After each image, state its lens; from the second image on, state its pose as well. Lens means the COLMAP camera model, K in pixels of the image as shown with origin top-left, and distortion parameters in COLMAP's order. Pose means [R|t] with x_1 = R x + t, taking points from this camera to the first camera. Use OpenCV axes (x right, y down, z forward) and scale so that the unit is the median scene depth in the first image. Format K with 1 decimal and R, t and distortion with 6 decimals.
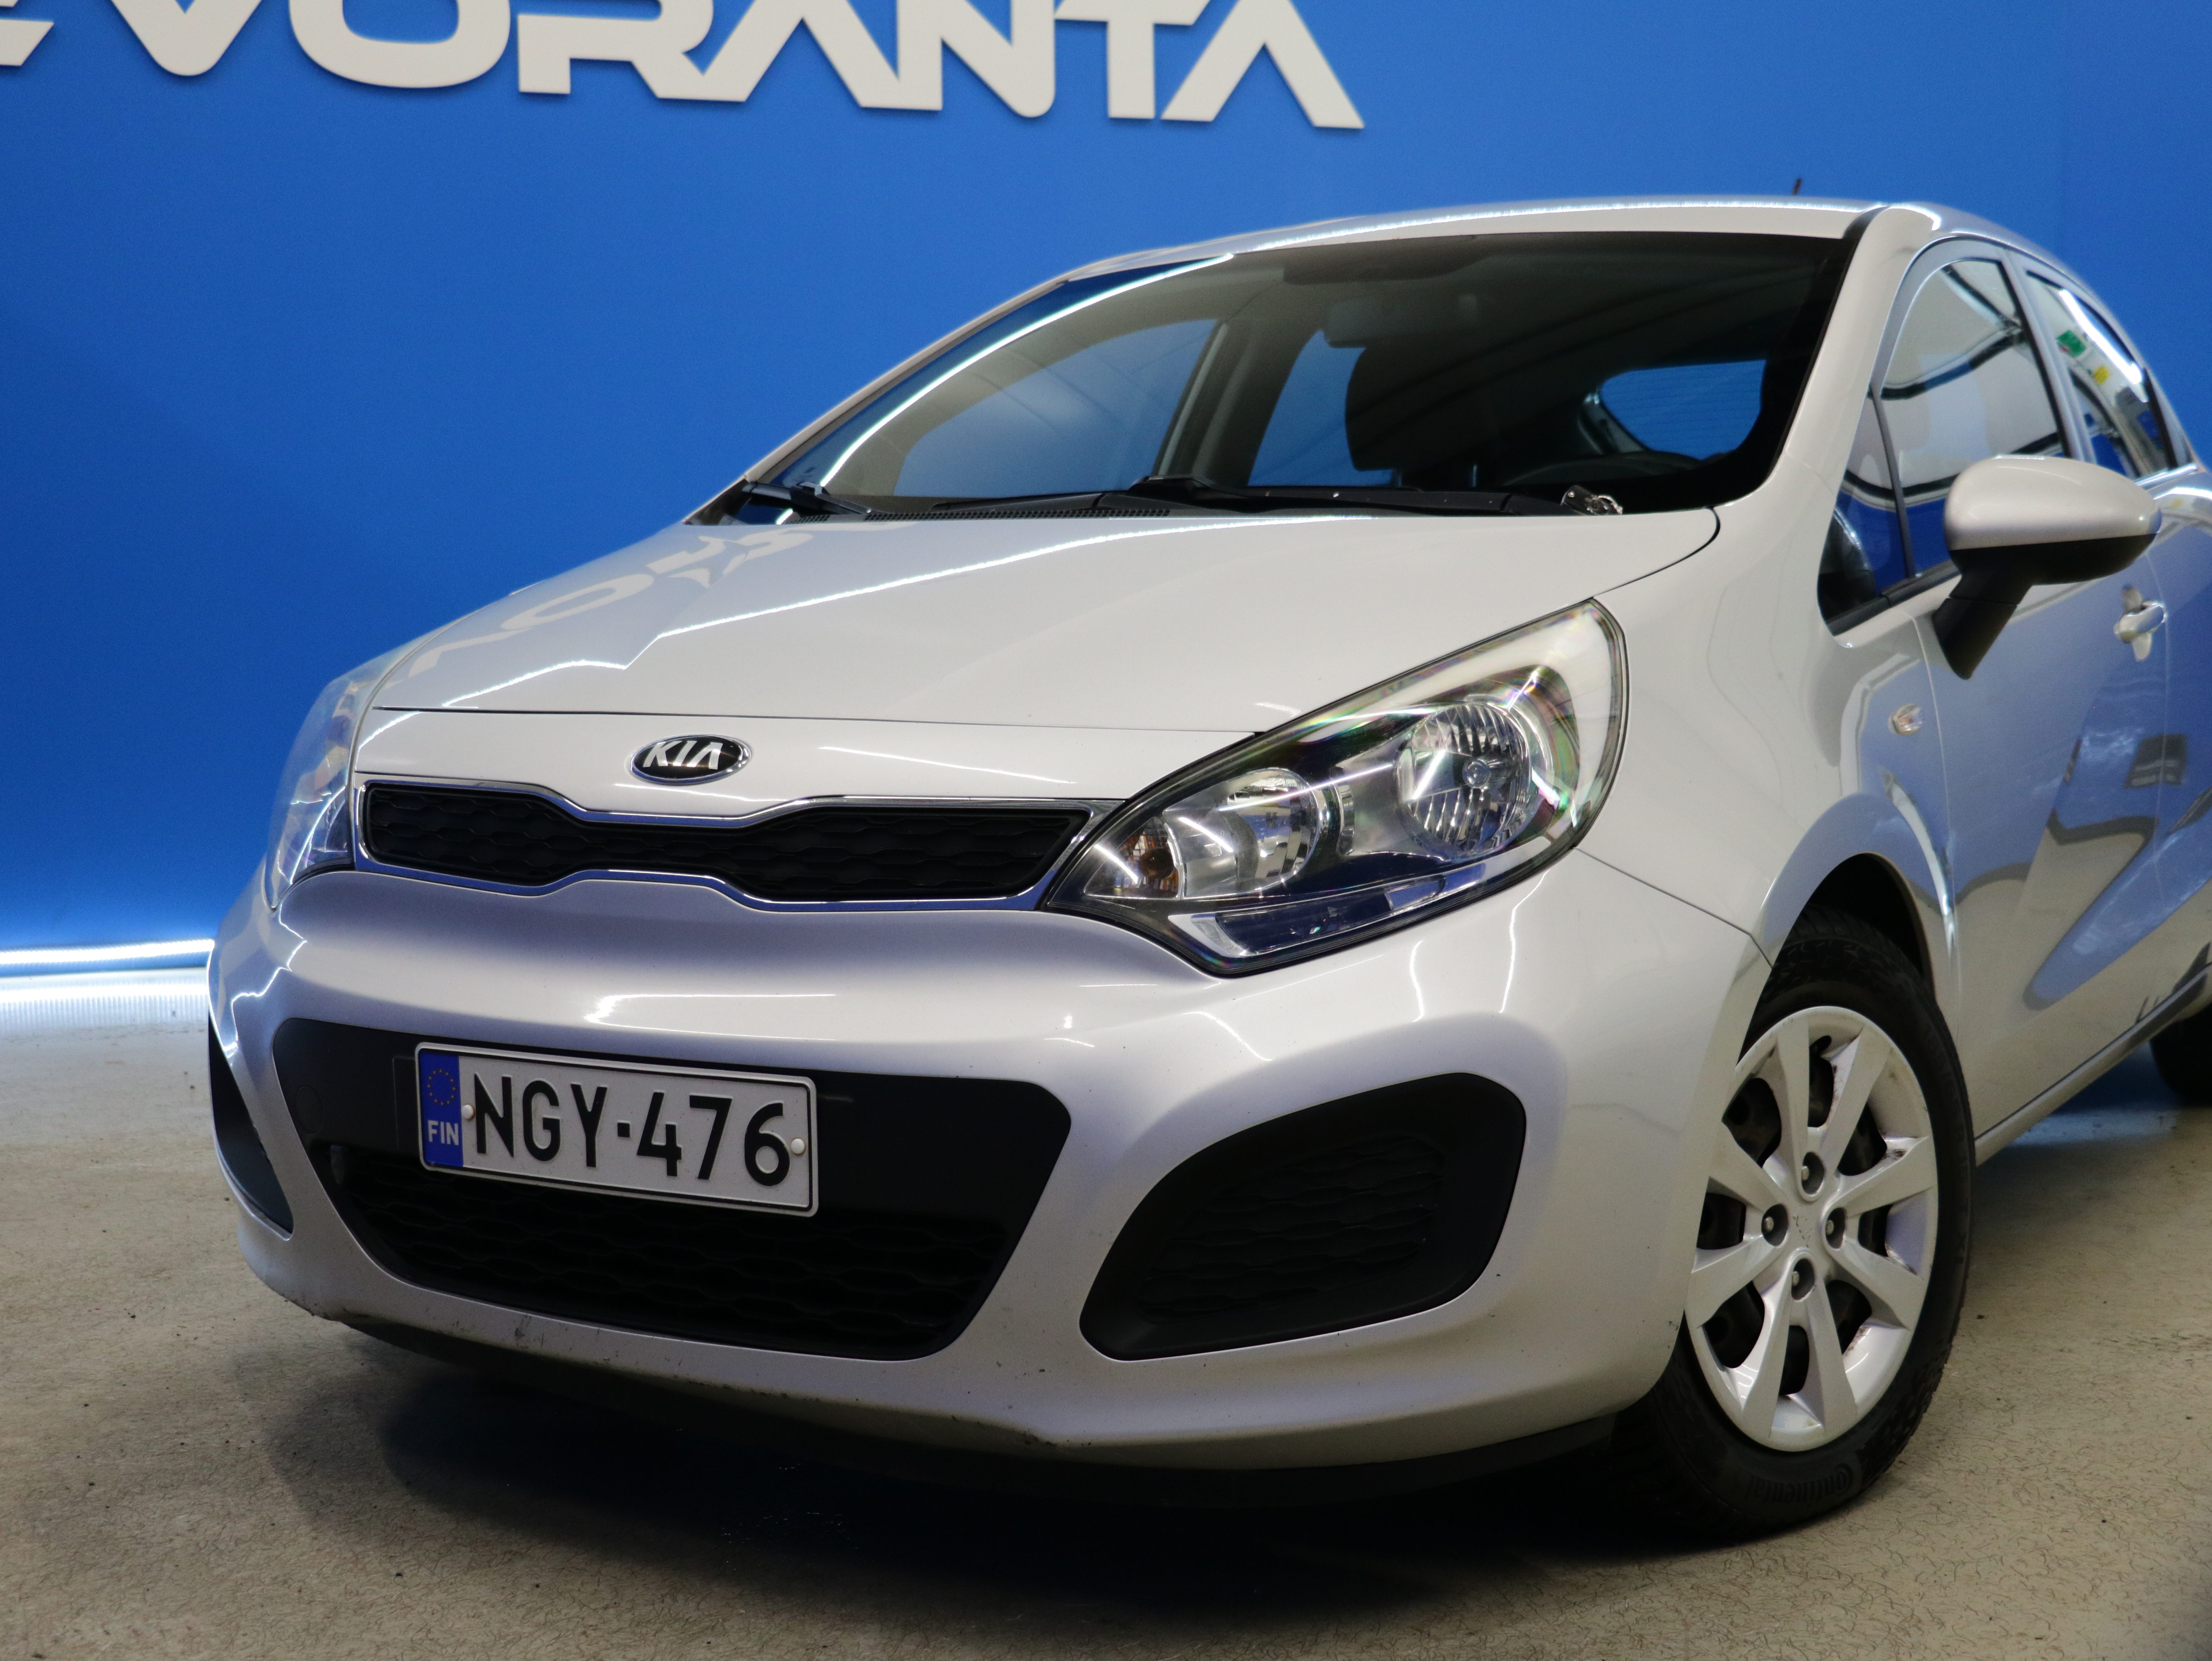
lens RADIAL K [[2995.8, 0, 1103.1], [0, 2995.8, 830.3], [0, 0, 1]] dist [-0.002955, 0.000000]
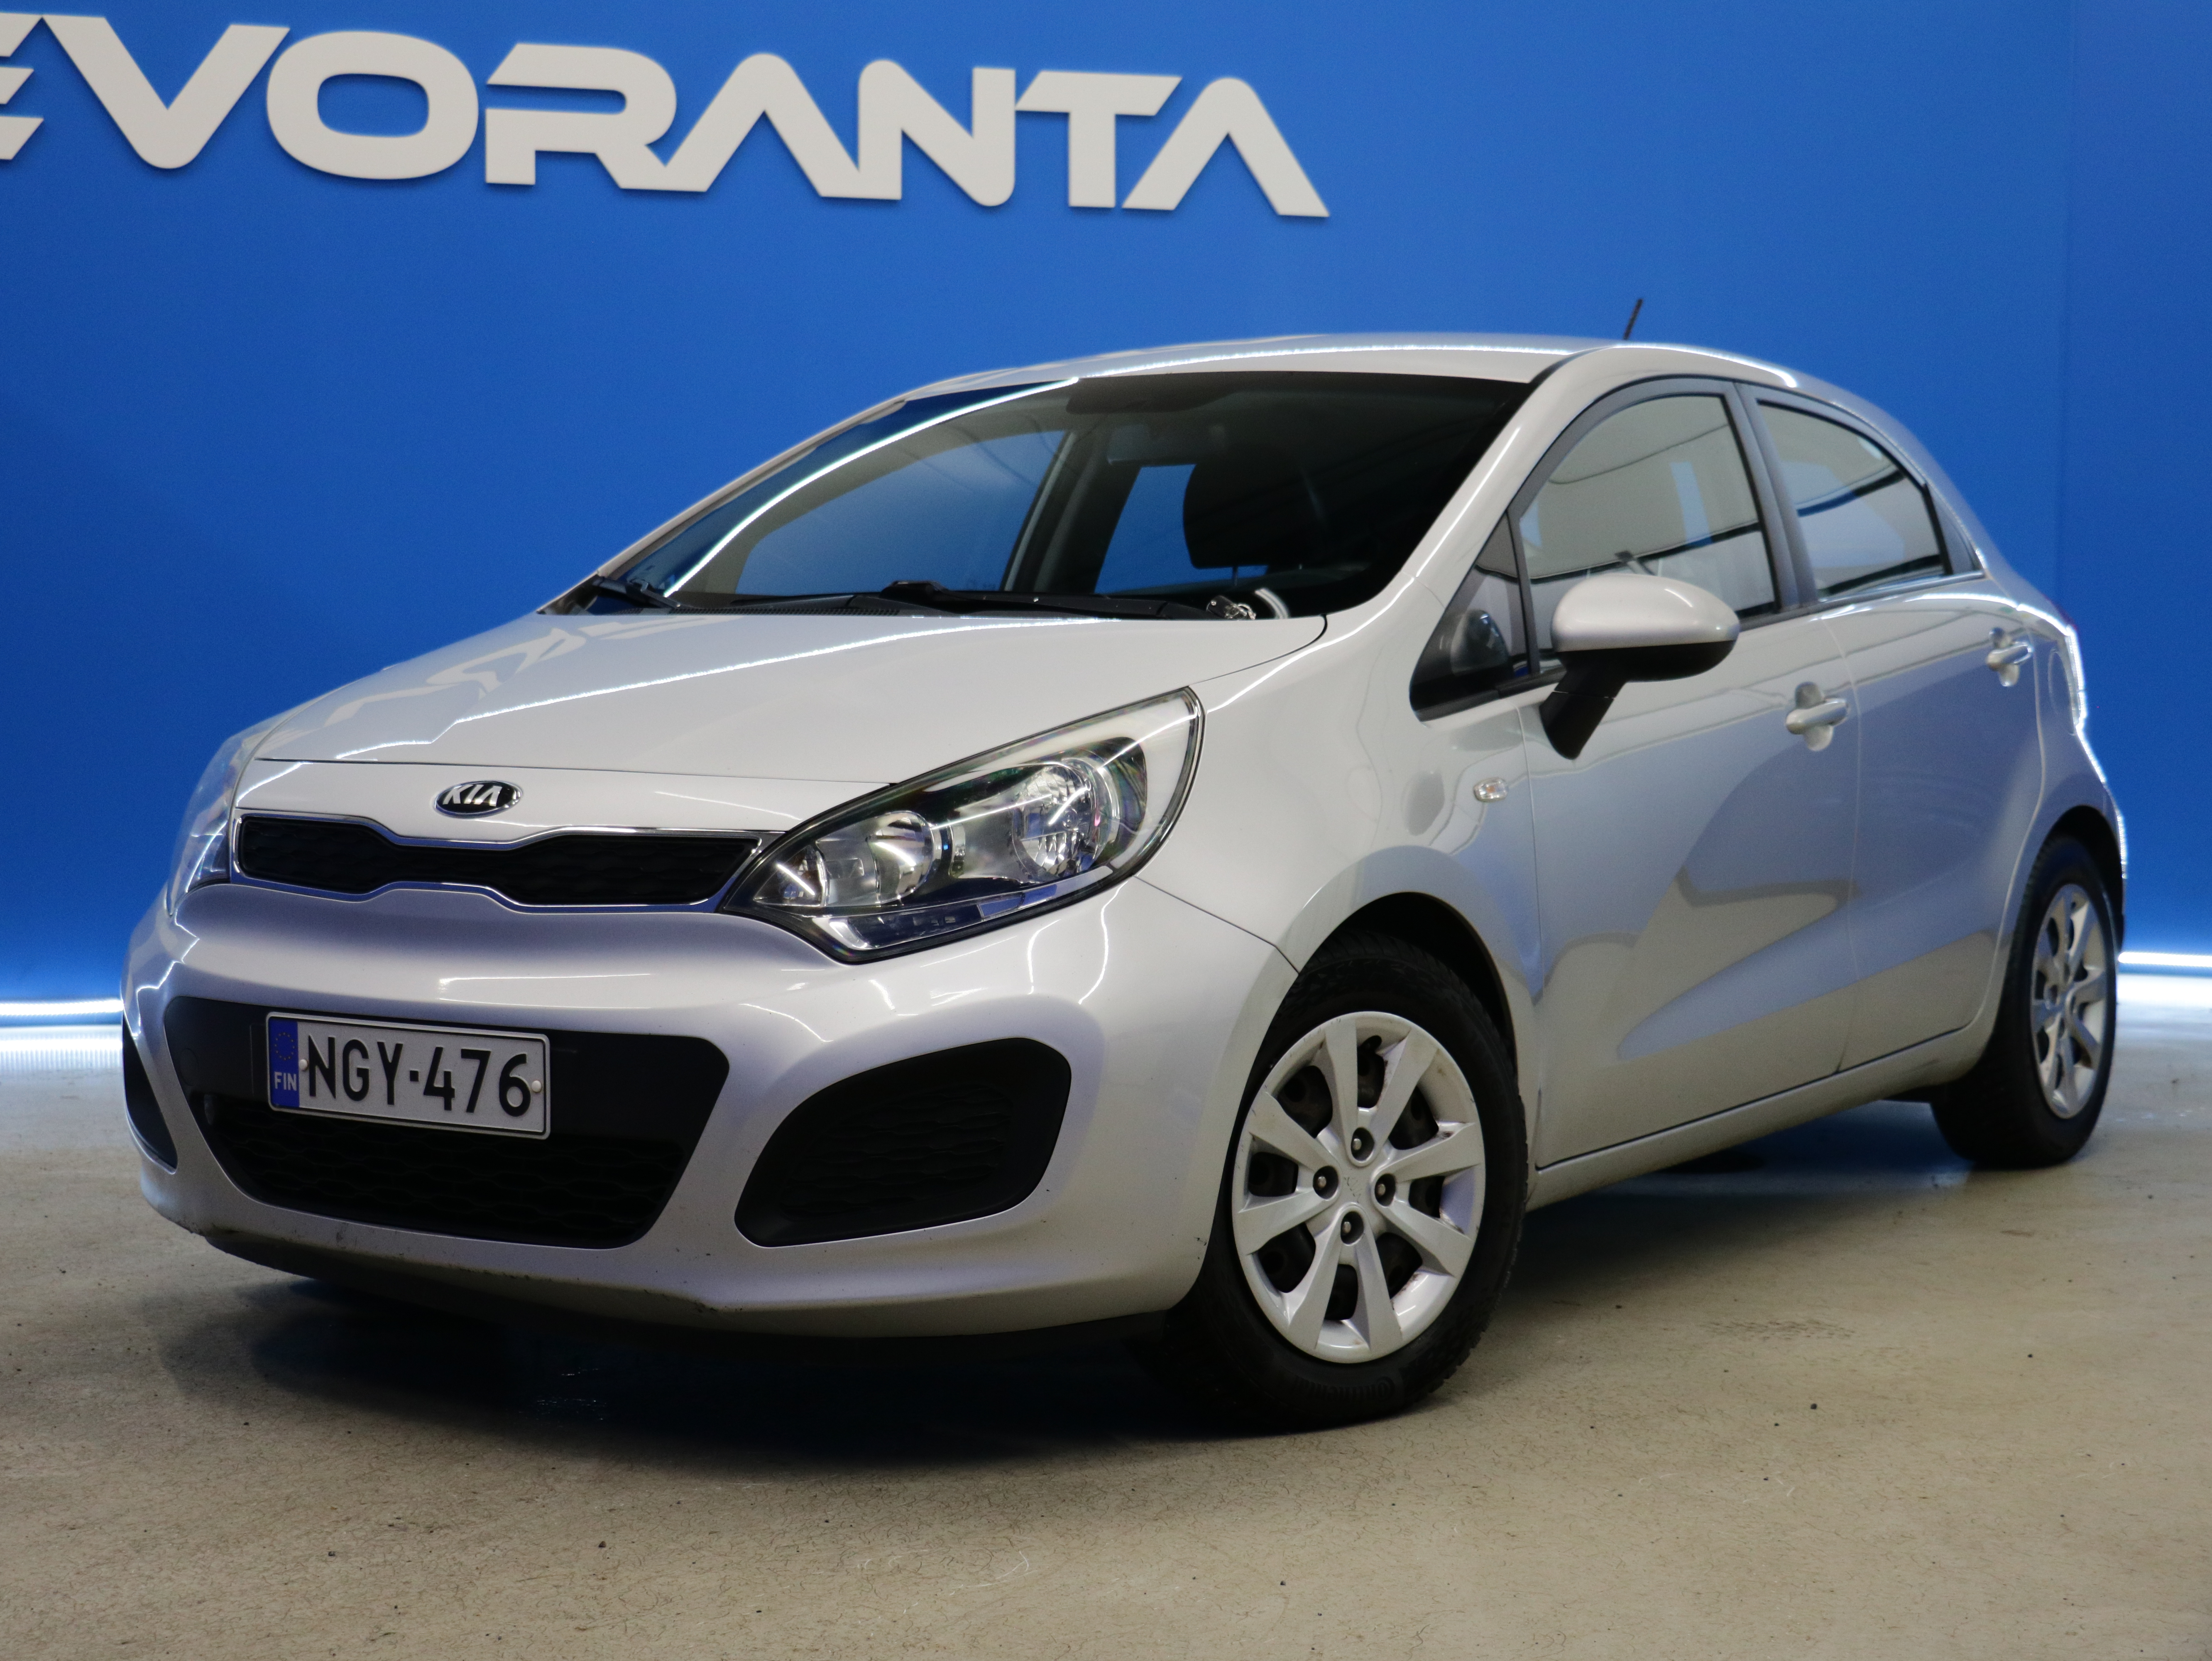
lens RADIAL K [[3557.4, 0, 1095.7], [0, 3557.4, 872.4], [0, 0, 1]] dist [-0.017259, 0.000000]
pose [[0.998551, 0.018181, -0.050653, 0.202530], [-0.019354, 0.999553, -0.022770, 0.037014], [0.050217, 0.023717, 0.998457, -0.515013]]
